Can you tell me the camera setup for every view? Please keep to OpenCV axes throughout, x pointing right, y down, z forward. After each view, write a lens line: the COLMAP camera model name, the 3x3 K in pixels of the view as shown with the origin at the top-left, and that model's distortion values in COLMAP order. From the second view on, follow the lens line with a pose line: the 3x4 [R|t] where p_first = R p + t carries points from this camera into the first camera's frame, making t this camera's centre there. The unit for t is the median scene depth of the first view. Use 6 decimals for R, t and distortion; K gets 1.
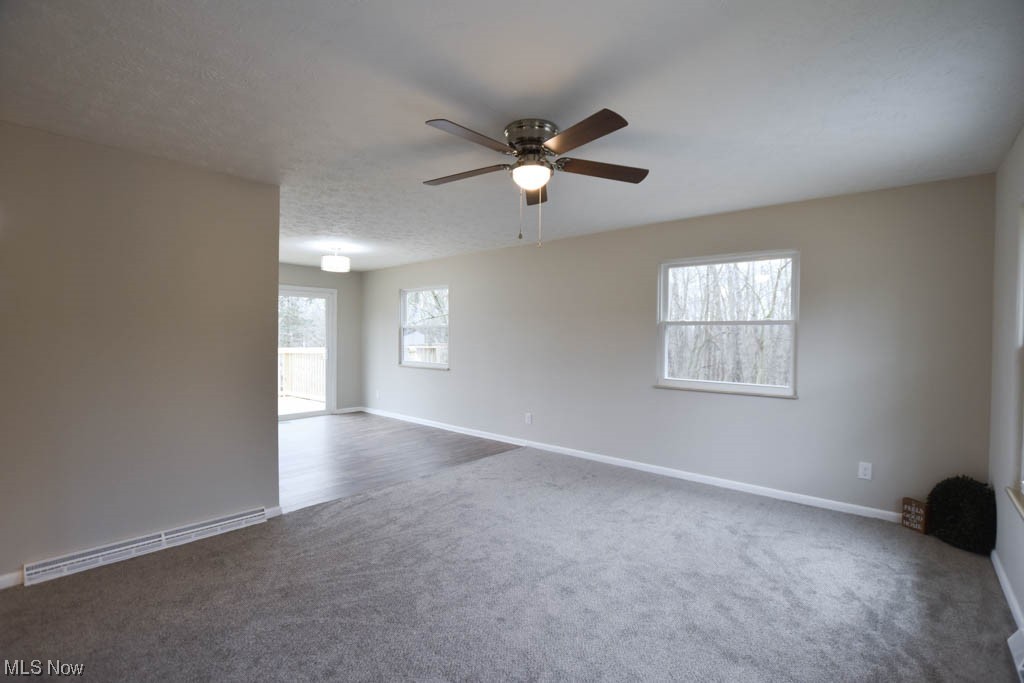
lens RADIAL K [[462.6, 0, 514.4], [0, 462.6, 340.7], [0, 0, 1]] dist [-0.033939, 0.006172]
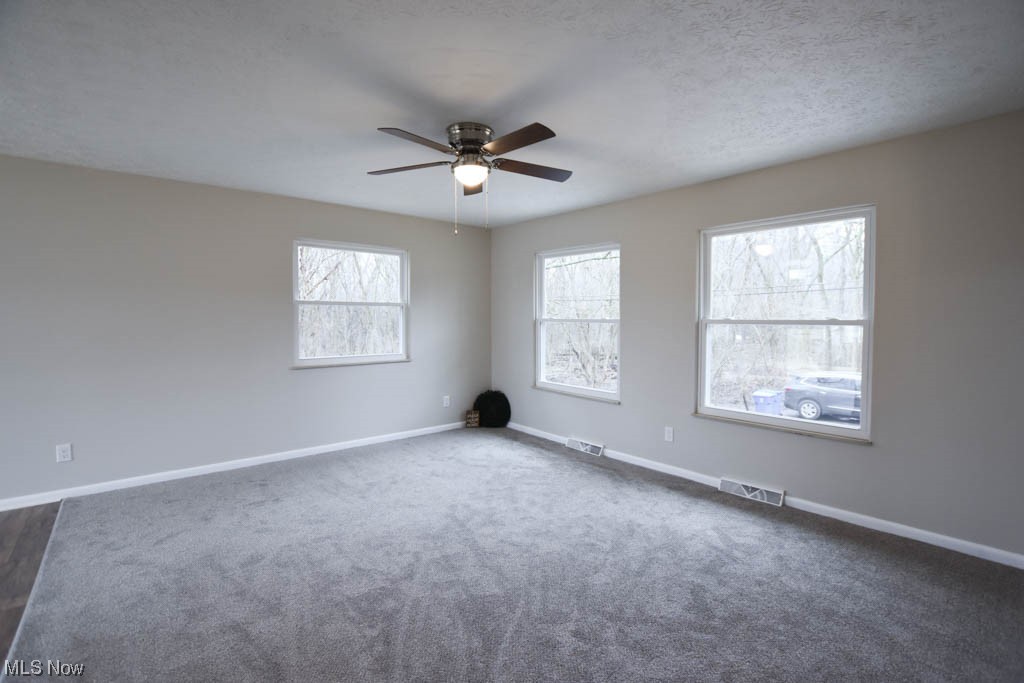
lens RADIAL K [[462.6, 0, 526.9], [0, 462.6, 328.9], [0, 0, 1]] dist [-0.033939, 0.006172]
pose [[0.129334, -0.035423, 0.990968, -0.830550], [0.010381, 0.999355, 0.034368, -0.014737], [-0.991547, 0.005843, 0.129619, 0.570965]]
